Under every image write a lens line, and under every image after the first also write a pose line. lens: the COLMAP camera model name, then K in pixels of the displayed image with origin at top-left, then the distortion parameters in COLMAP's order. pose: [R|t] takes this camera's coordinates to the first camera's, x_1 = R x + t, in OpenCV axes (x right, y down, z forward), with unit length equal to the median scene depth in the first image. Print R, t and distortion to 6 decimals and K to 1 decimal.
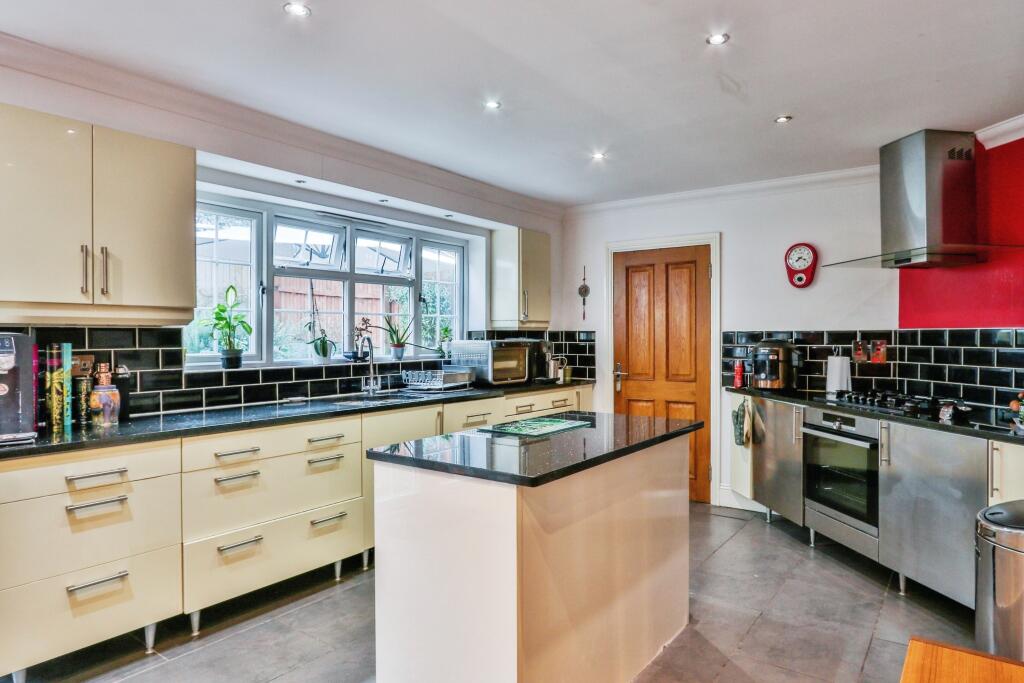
lens RADIAL K [[631.1, 0, 512.0], [0, 631.1, 341.5], [0, 0, 1]] dist [-0.004765, 0.001410]
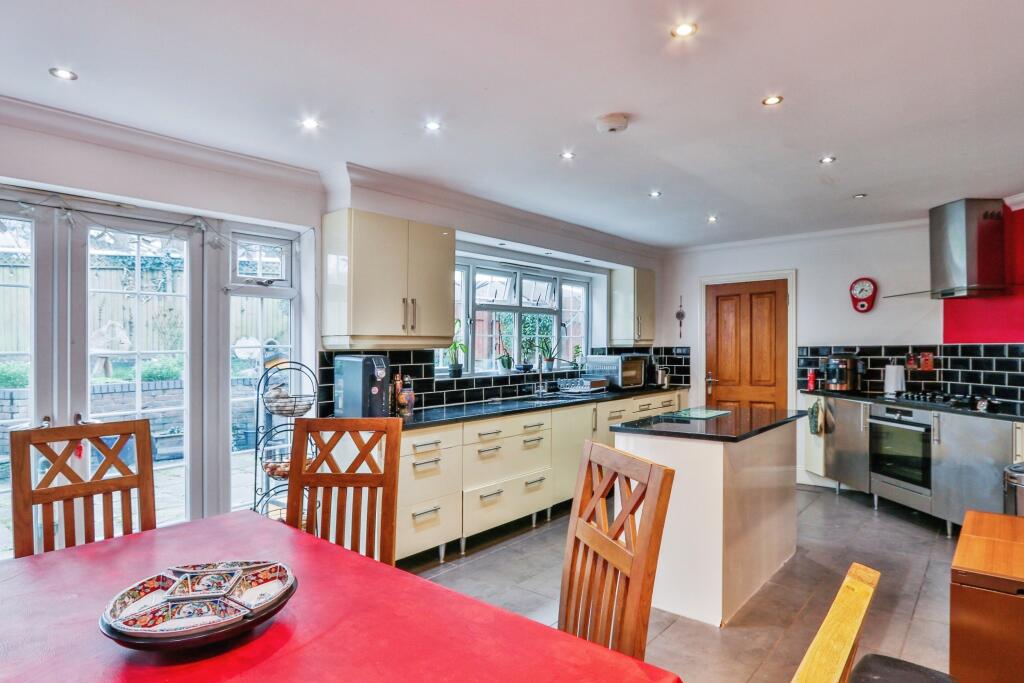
lens RADIAL K [[600.5, 0, 511.0], [0, 600.5, 358.1], [0, 0, 1]] dist [0.001259, -0.000300]
pose [[0.998339, -0.009228, -0.056867, -0.202529], [0.009671, 0.999925, 0.007506, -0.008355], [0.056794, -0.008043, 0.998354, -0.284091]]
